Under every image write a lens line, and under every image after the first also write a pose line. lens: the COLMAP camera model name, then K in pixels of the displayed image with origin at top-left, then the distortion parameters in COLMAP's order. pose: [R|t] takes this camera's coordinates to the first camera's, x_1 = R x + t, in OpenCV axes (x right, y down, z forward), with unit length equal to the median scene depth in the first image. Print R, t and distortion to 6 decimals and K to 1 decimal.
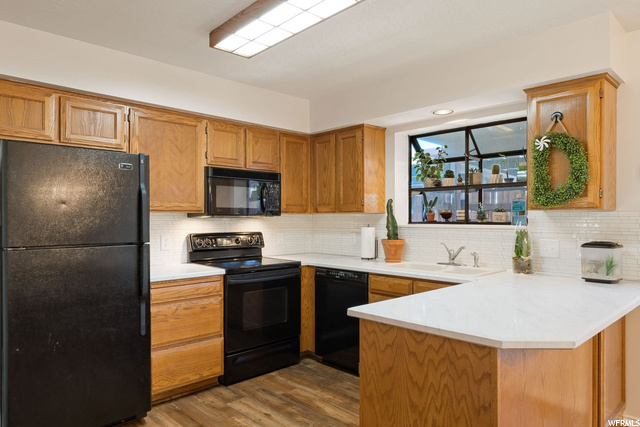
lens RADIAL K [[422.6, 0, 318.7], [0, 422.6, 223.6], [0, 0, 1]] dist [0.000799, 0.000323]
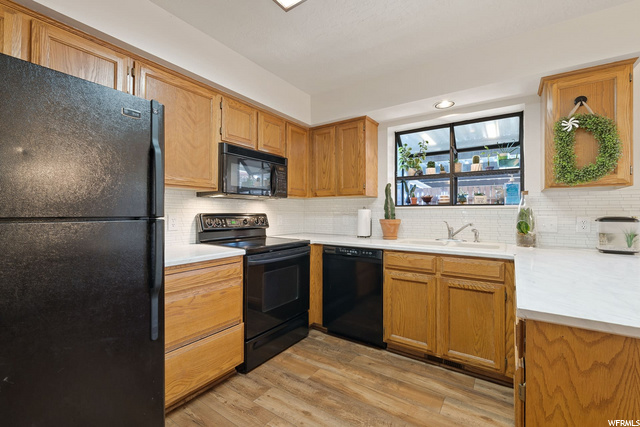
lens RADIAL K [[273.0, 0, 320.0], [0, 273.0, 213.5], [0, 0, 1]] dist [-0.000761, -0.000171]
pose [[0.978682, 0.003496, 0.205353, -0.182711], [-0.001041, 0.999927, -0.012058, 0.035228], [-0.205380, 0.011587, 0.978614, 0.369277]]
